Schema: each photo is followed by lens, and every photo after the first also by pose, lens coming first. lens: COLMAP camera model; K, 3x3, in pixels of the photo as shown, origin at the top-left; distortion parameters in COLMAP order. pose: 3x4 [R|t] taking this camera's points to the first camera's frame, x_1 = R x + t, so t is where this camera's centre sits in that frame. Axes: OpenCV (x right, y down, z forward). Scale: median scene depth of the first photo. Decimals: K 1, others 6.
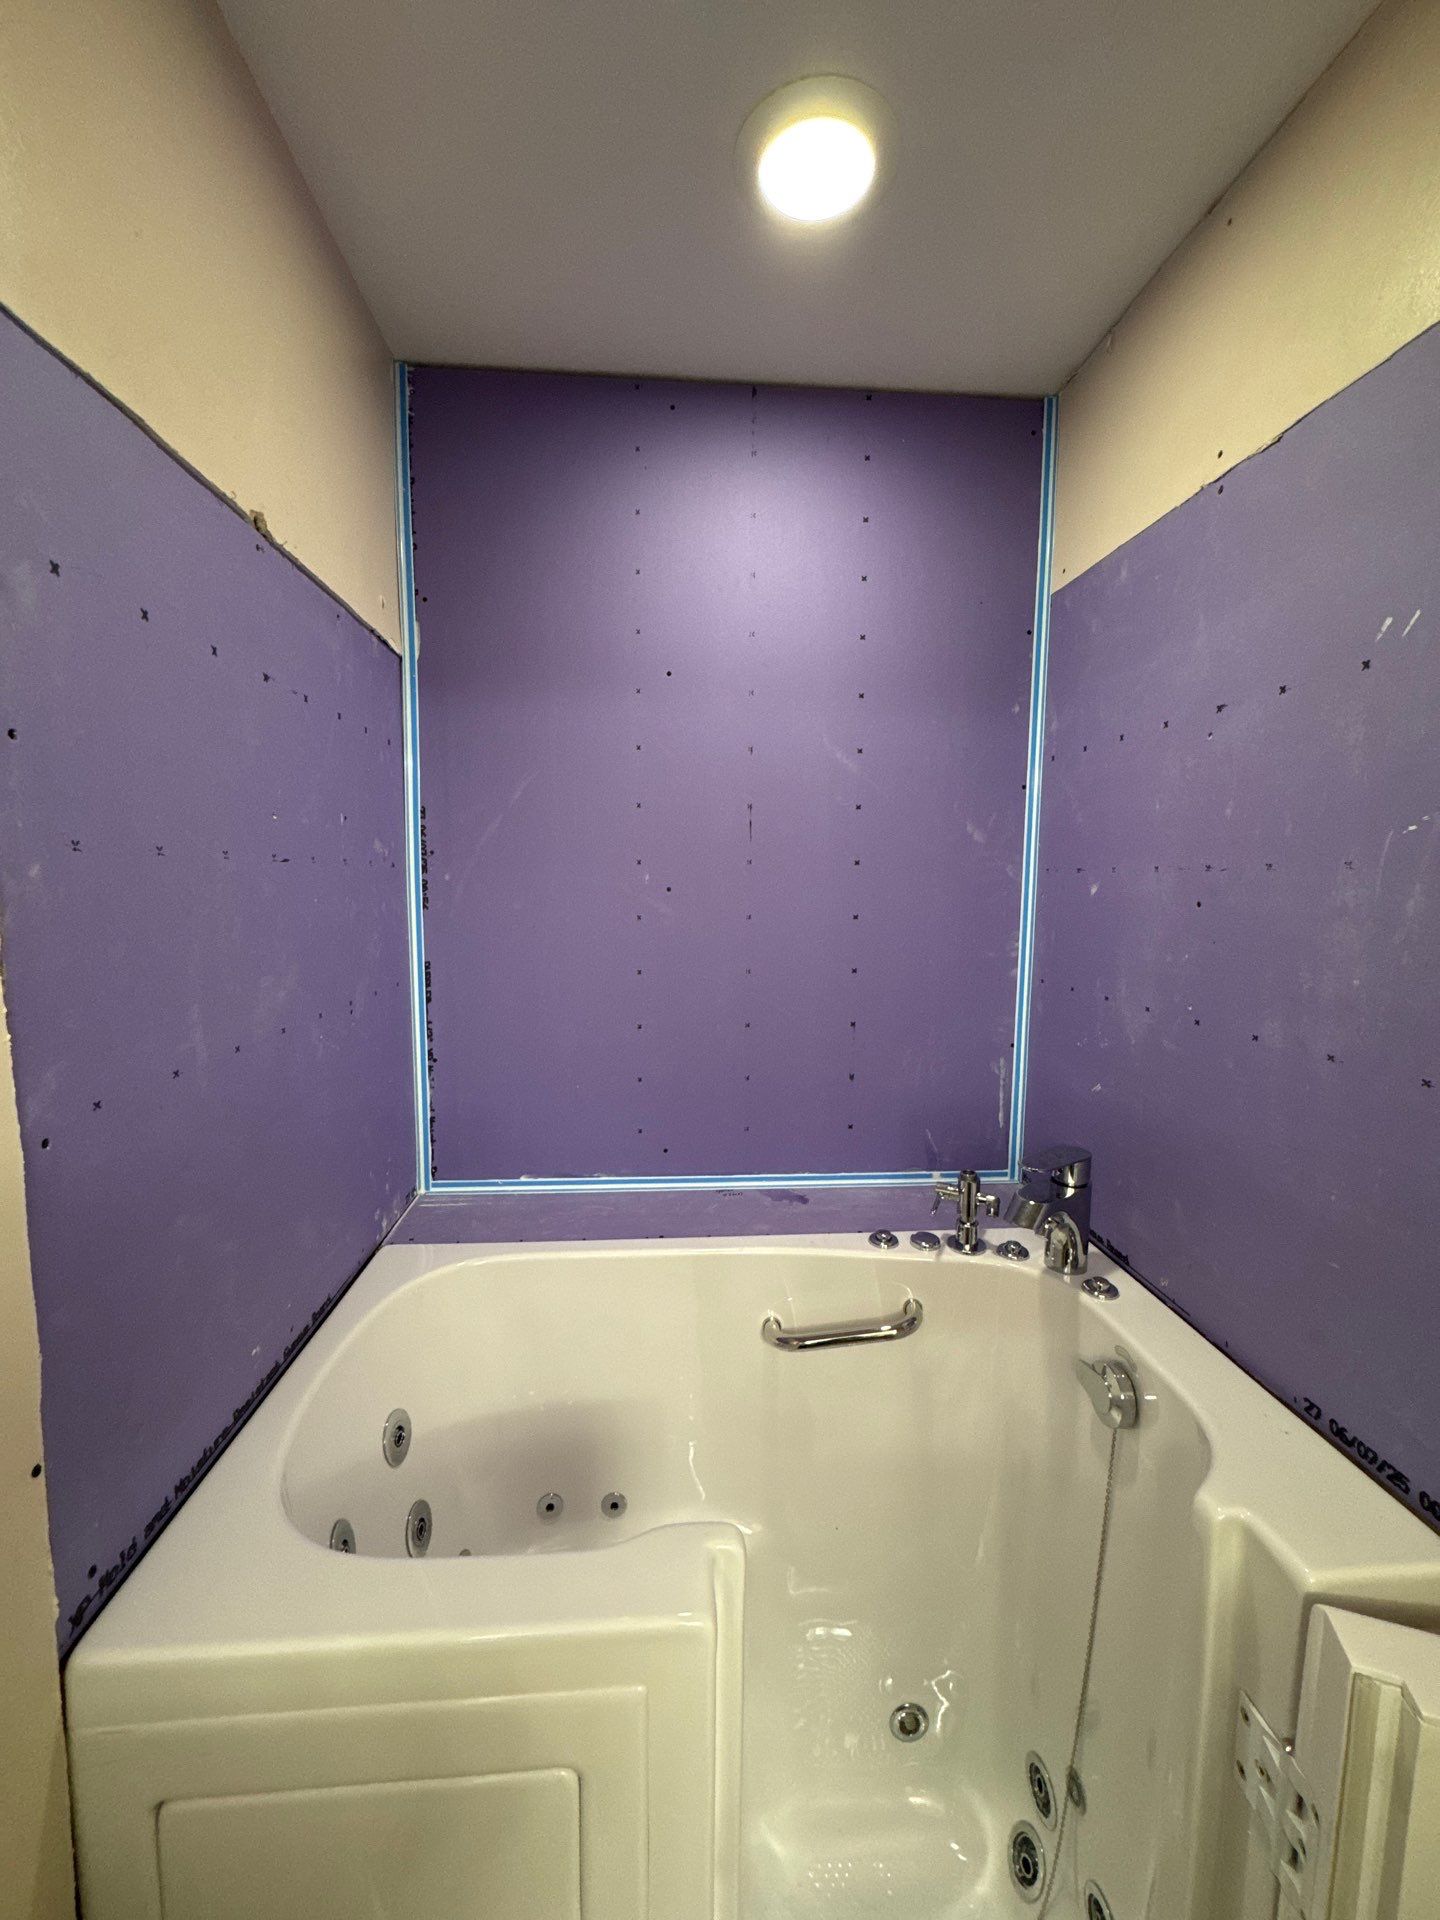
lens RADIAL K [[761.3, 0, 719.1], [0, 761.3, 951.7], [0, 0, 1]] dist [-0.008094, 0.001220]
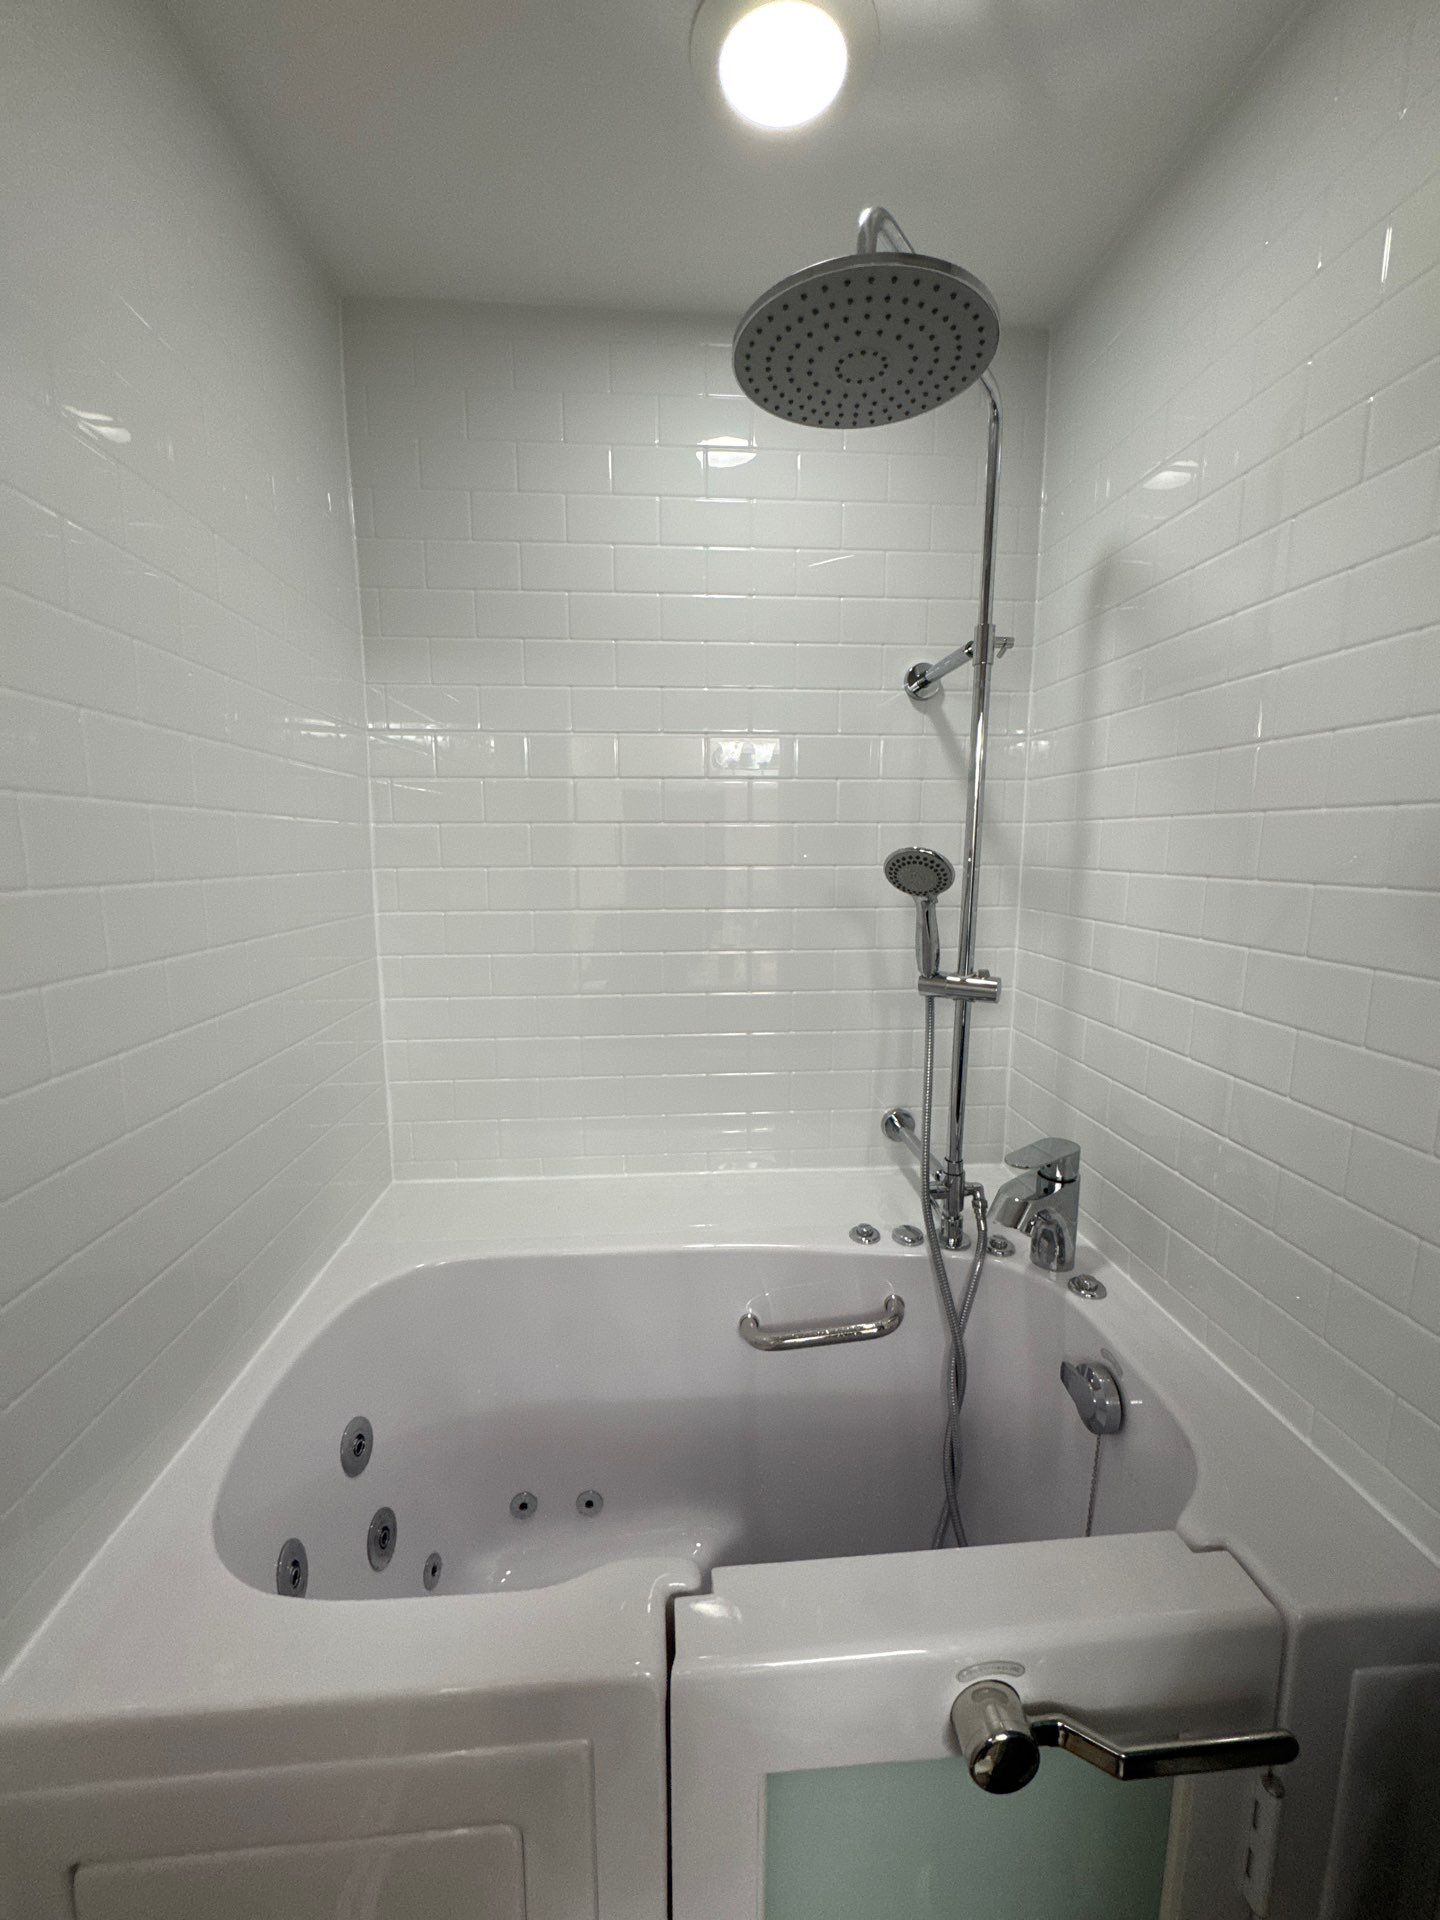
lens RADIAL K [[761.3, 0, 725.2], [0, 761.3, 952.6], [0, 0, 1]] dist [-0.008094, 0.001220]
pose [[0.999959, -0.005845, 0.006928, 0.037171], [0.005540, 0.999045, 0.043336, -0.023489], [-0.007175, -0.043296, 0.999037, 0.056498]]
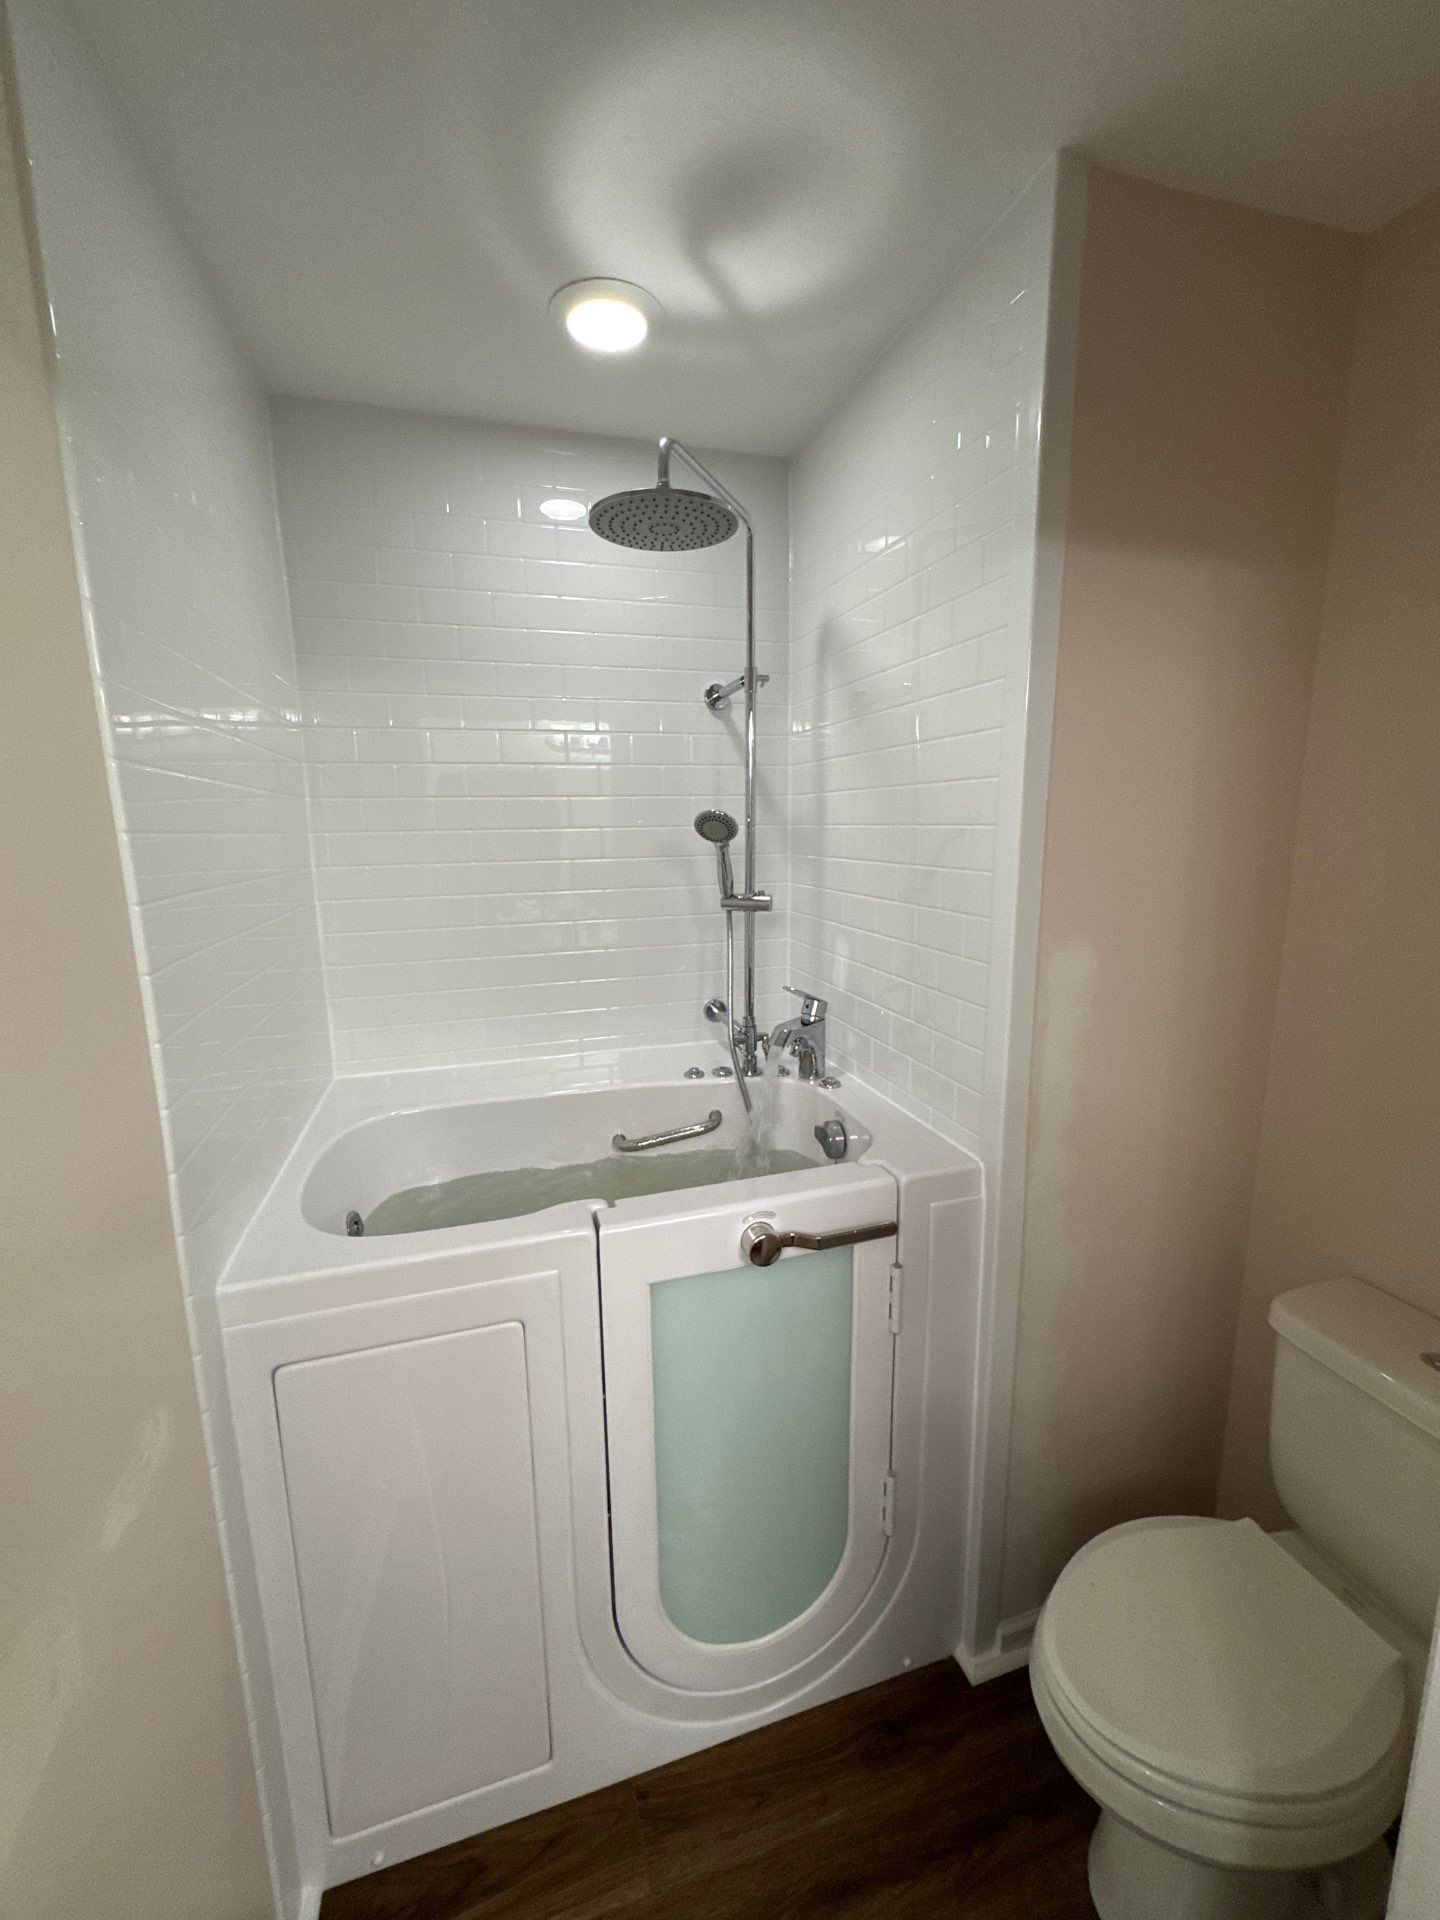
lens RADIAL K [[761.3, 0, 721.9], [0, 761.3, 957.0], [0, 0, 1]] dist [-0.008094, 0.001220]
pose [[0.974177, -0.056354, 0.218639, -0.037385], [0.040042, 0.996122, 0.078338, 0.053283], [-0.222206, -0.067560, 0.972656, -0.429926]]
